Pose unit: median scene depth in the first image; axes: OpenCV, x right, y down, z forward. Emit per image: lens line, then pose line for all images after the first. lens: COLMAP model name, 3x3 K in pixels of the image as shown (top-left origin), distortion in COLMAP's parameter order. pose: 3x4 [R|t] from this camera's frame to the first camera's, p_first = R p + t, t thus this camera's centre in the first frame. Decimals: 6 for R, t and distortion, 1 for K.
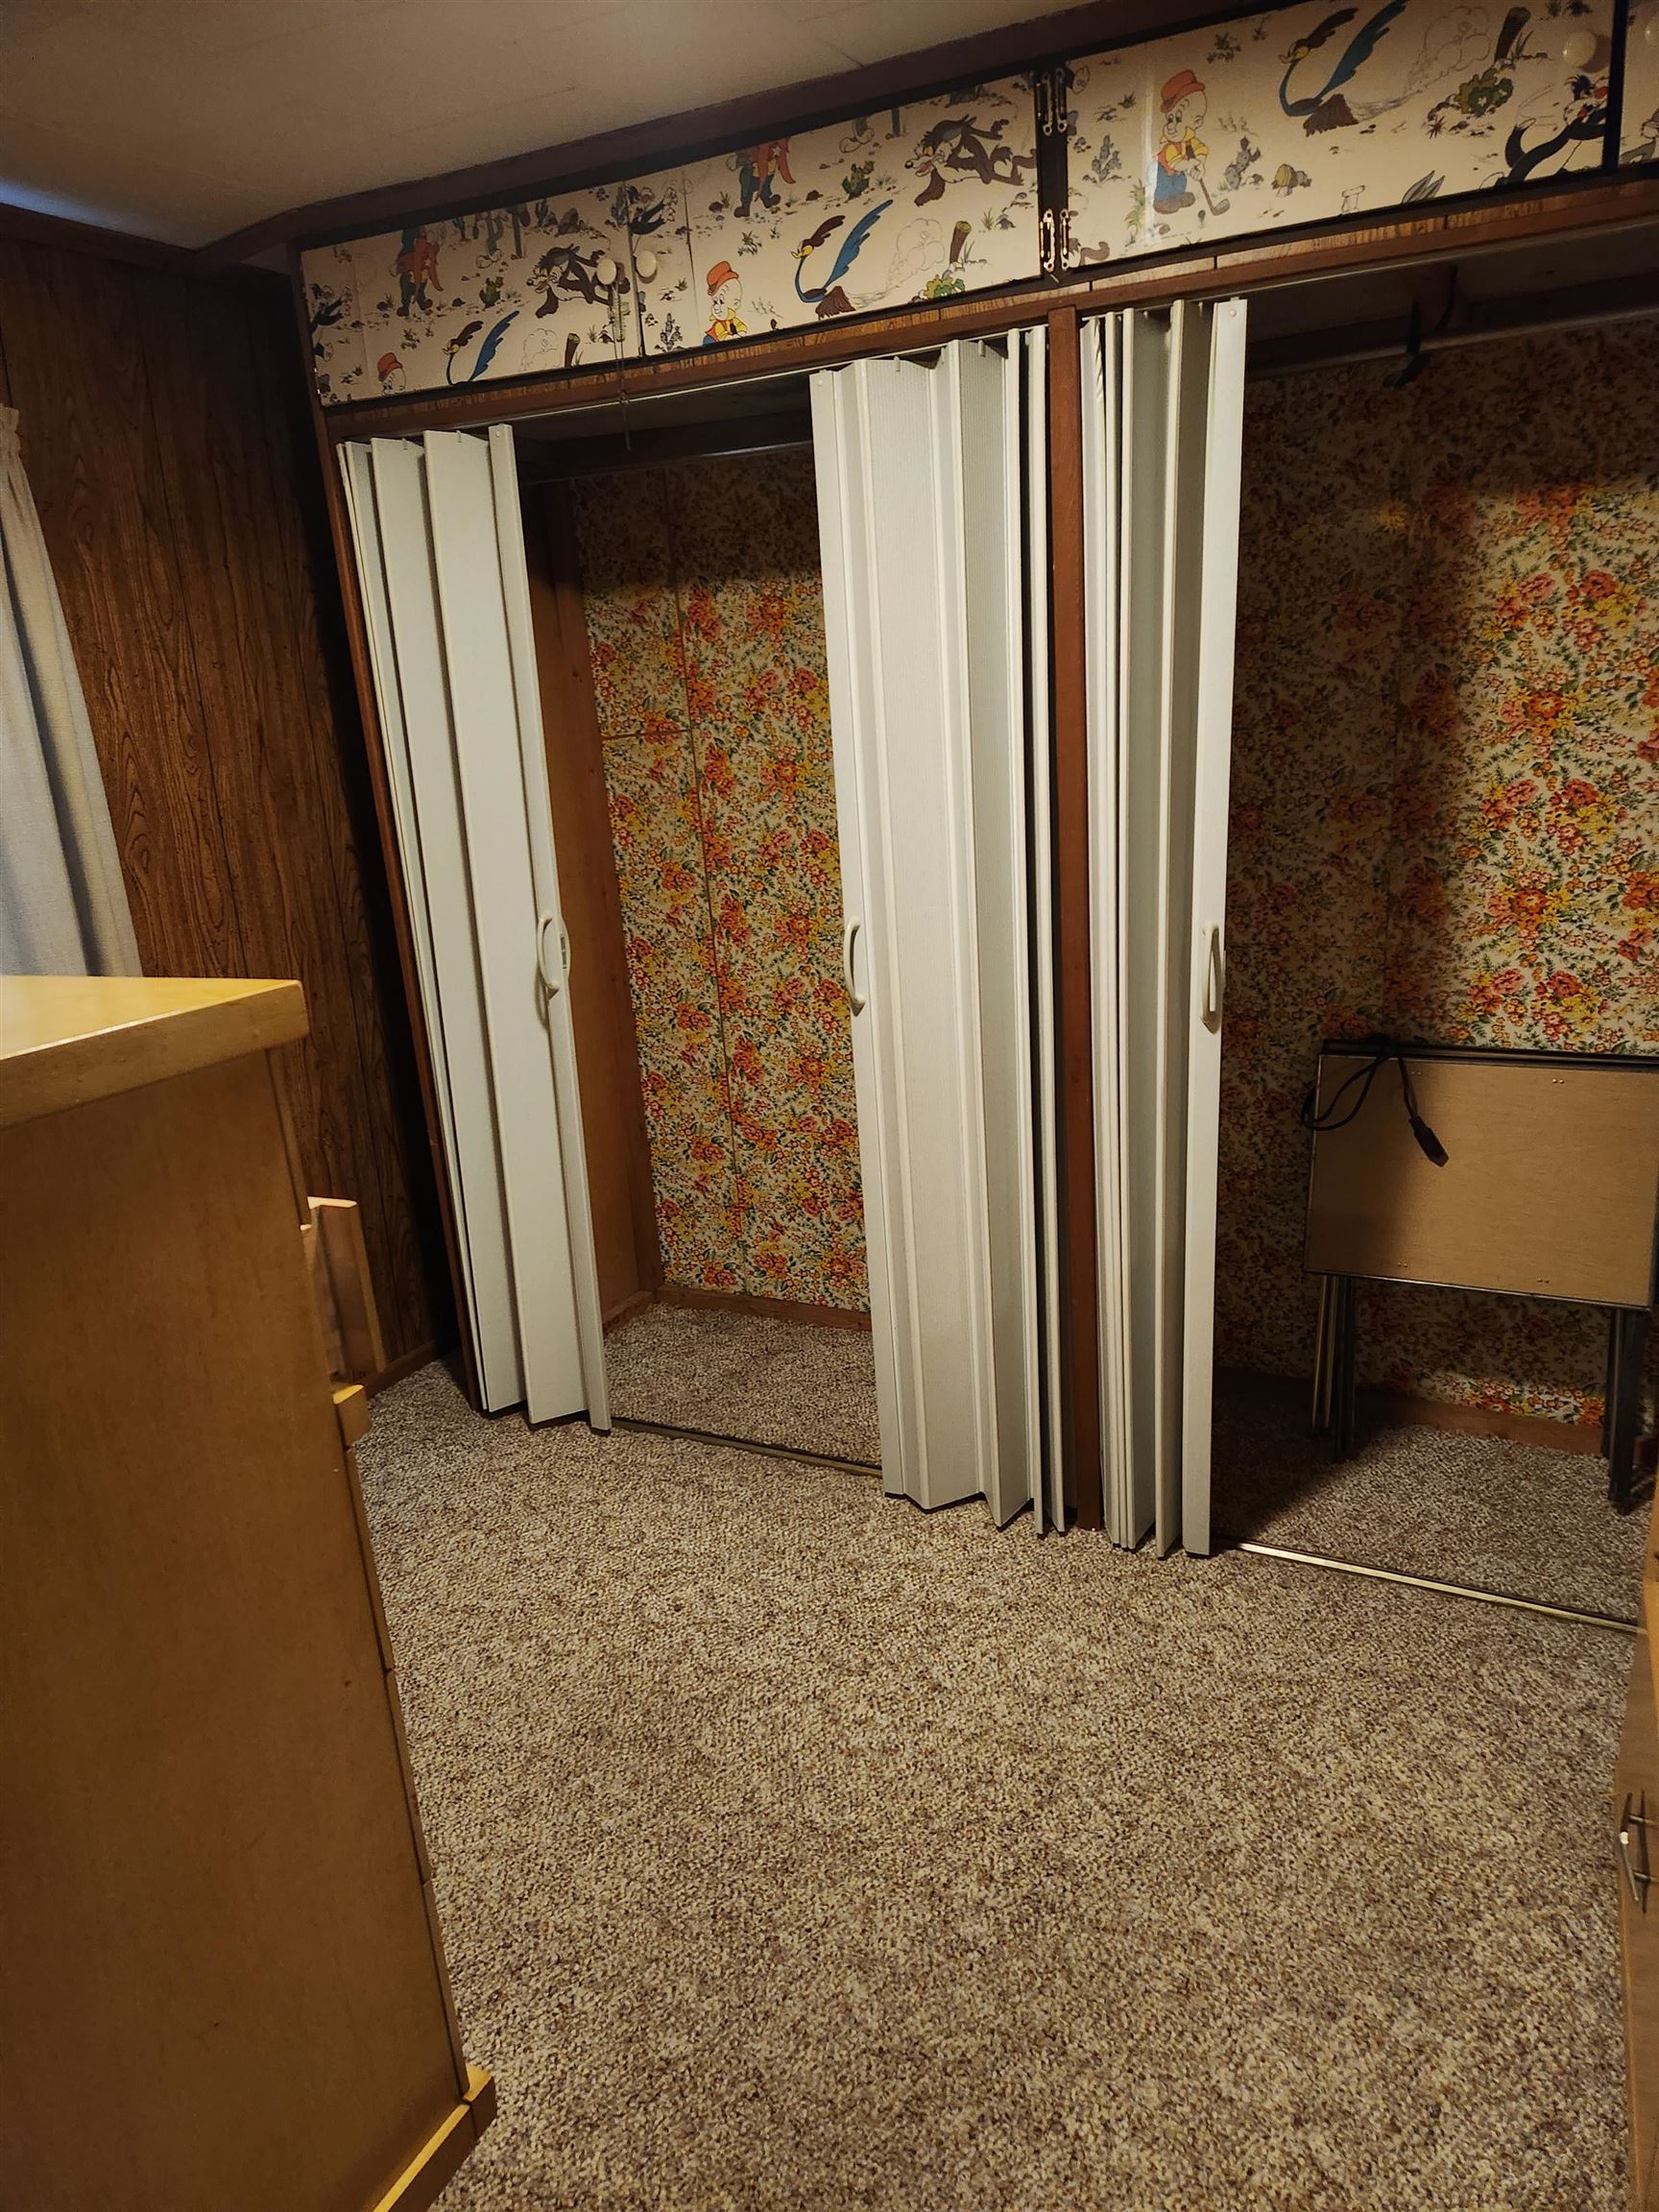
lens RADIAL K [[1485.6, 0, 822.3], [0, 1485.6, 1110.8], [0, 0, 1]] dist [0.084047, -0.065941]
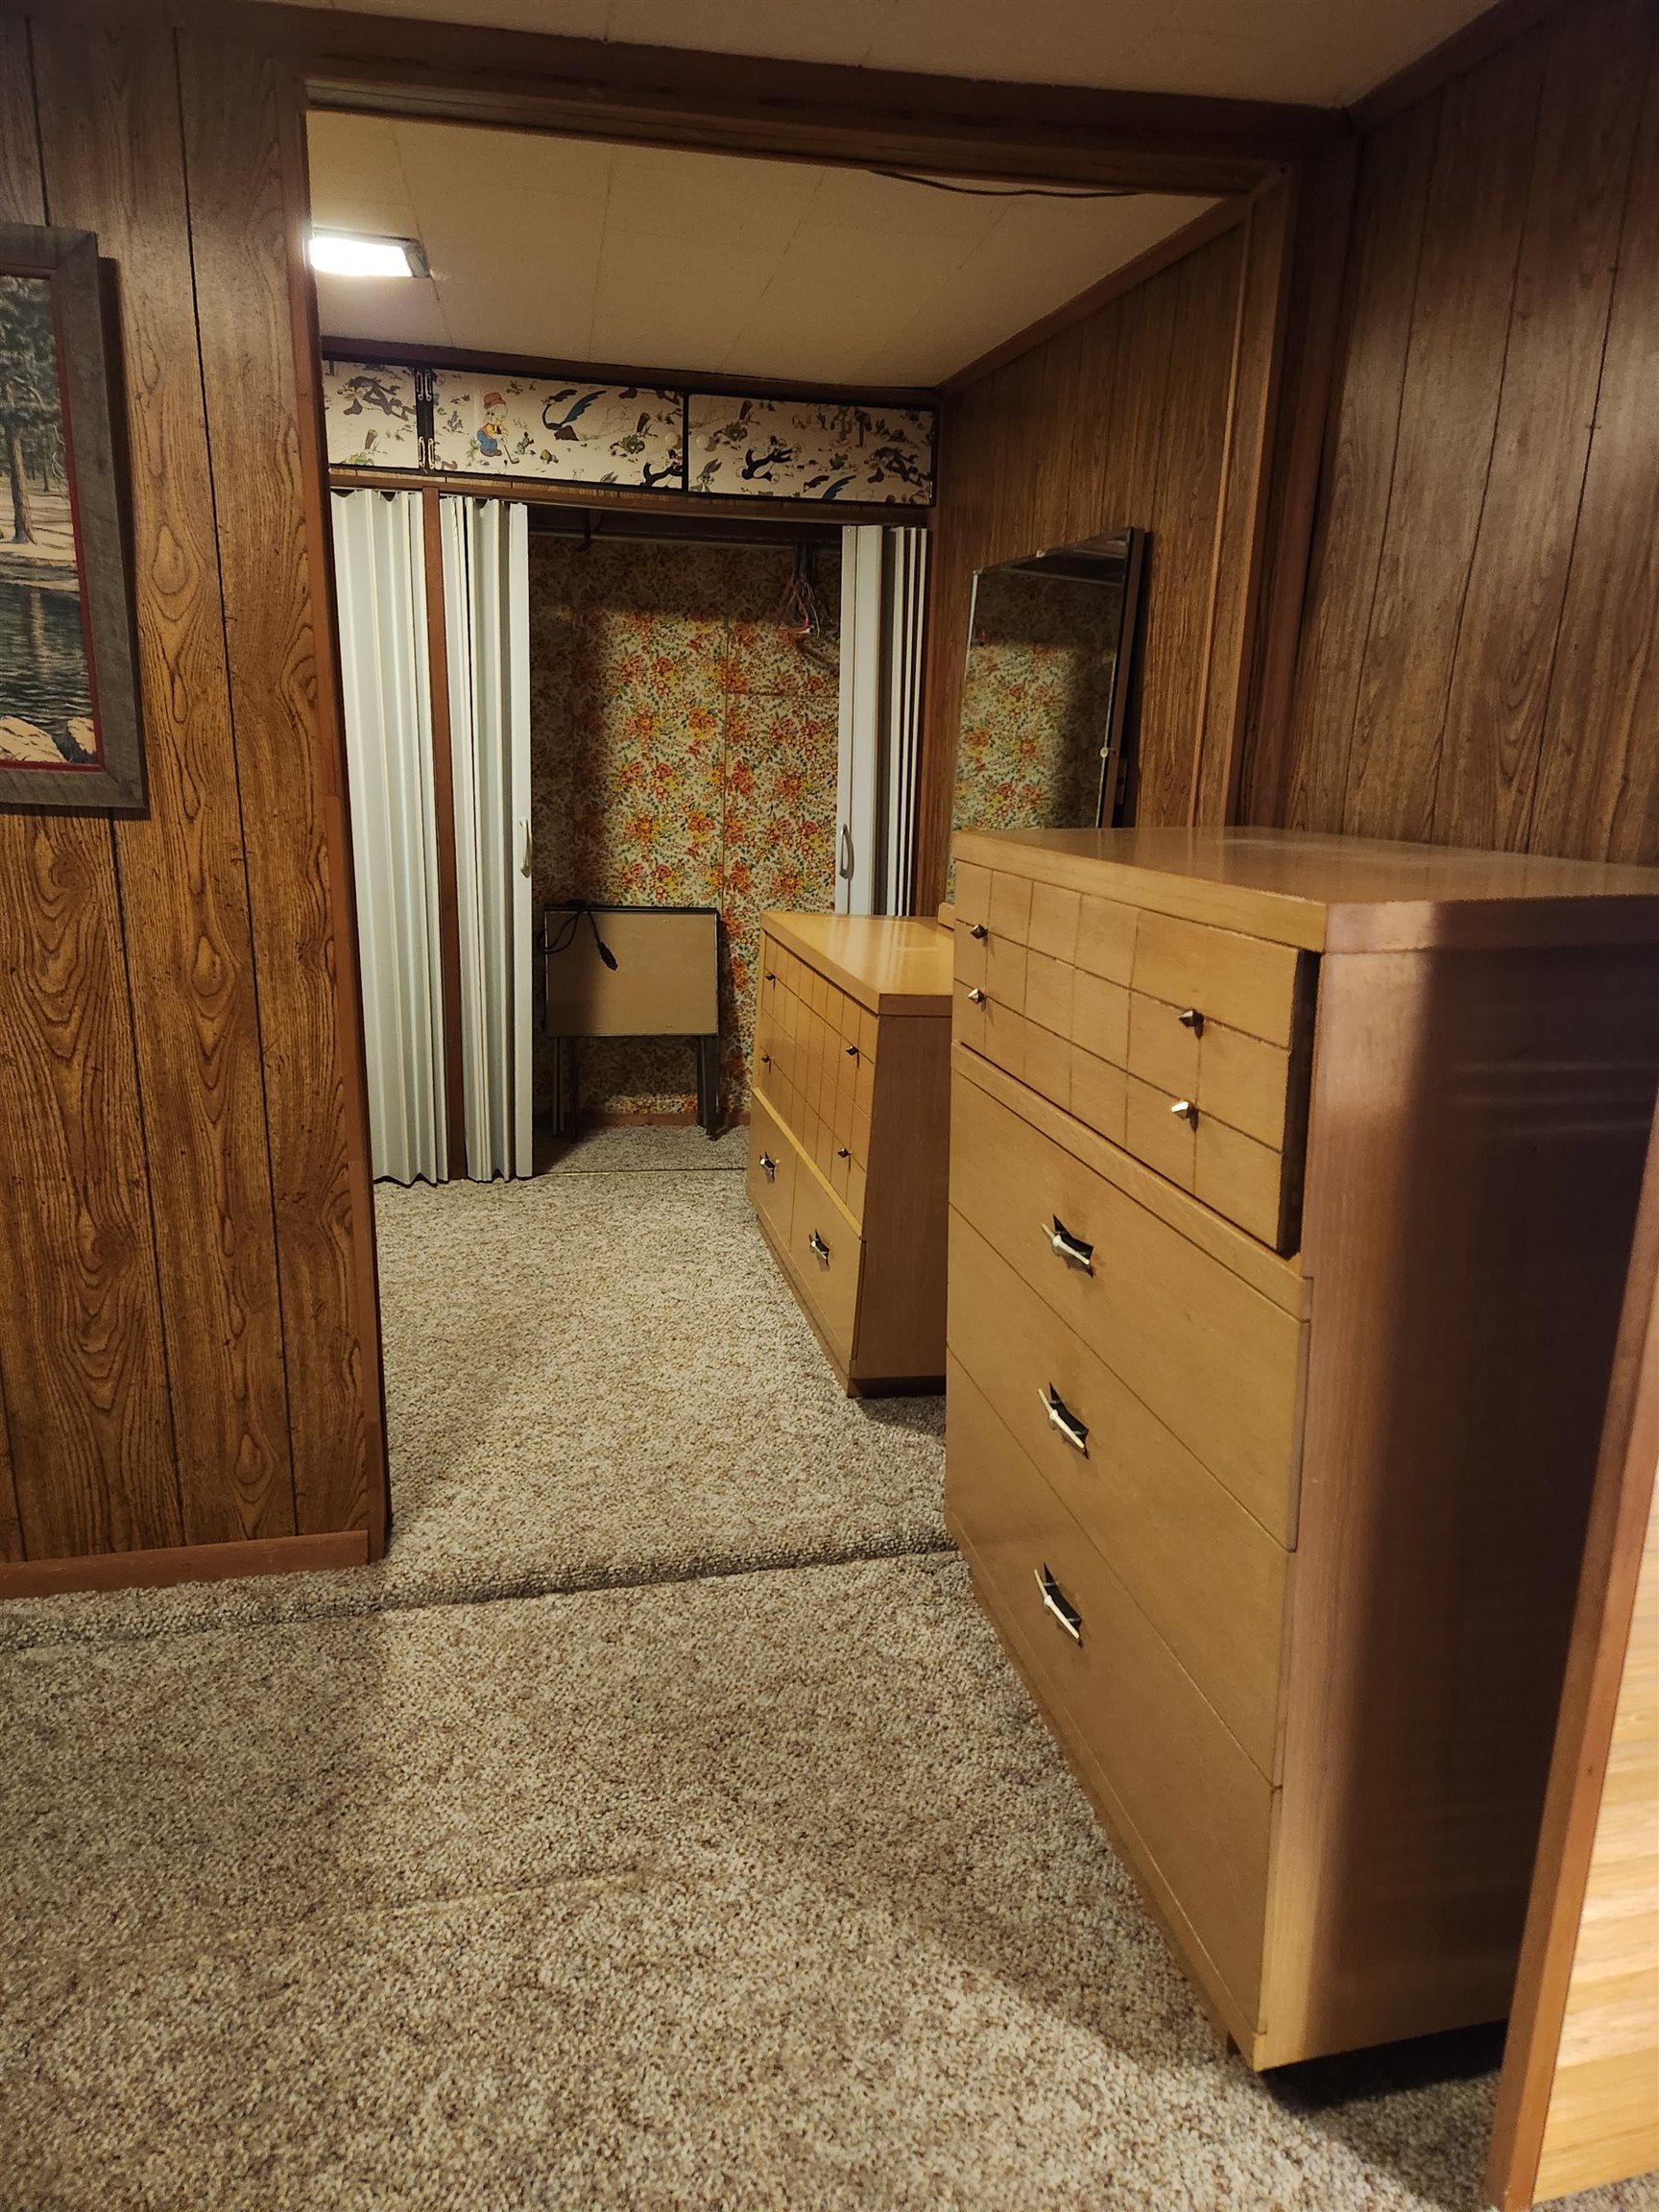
lens RADIAL K [[1485.6, 0, 837.3], [0, 1485.6, 1096.3], [0, 0, 1]] dist [0.084047, -0.065941]
pose [[0.781436, -0.073173, 0.619680, -0.679997], [0.089197, 0.996001, 0.005128, 0.271948], [-0.617577, 0.051266, 0.784838, -0.774641]]
